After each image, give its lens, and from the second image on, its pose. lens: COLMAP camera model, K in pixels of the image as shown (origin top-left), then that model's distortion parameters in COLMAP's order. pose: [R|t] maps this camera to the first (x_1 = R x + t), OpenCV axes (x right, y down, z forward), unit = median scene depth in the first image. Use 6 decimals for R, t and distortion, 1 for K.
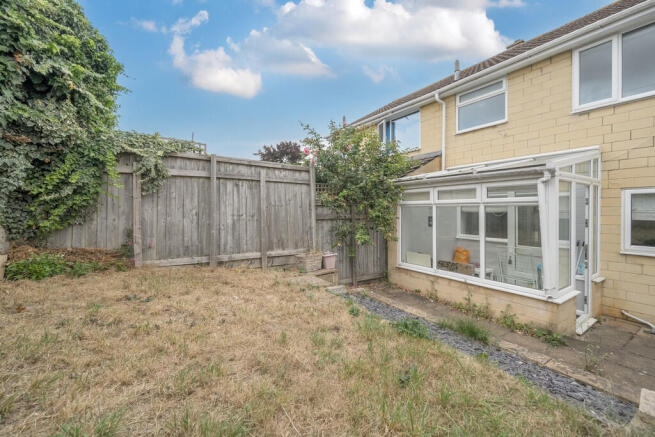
lens RADIAL K [[268.4, 0, 327.7], [0, 268.4, 212.1], [0, 0, 1]] dist [-0.000447, -0.000097]
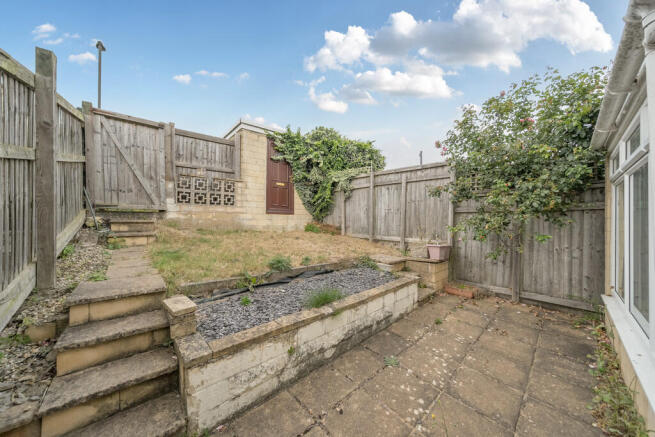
lens RADIAL K [[225.6, 0, 327.9], [0, 225.6, 219.4], [0, 0, 1]] dist [-0.006391, 0.000003]
pose [[0.171087, 0.004604, -0.985245, 0.814930], [-0.004110, 0.999984, 0.003959, 0.061832], [0.985247, 0.003372, 0.171103, 0.487379]]
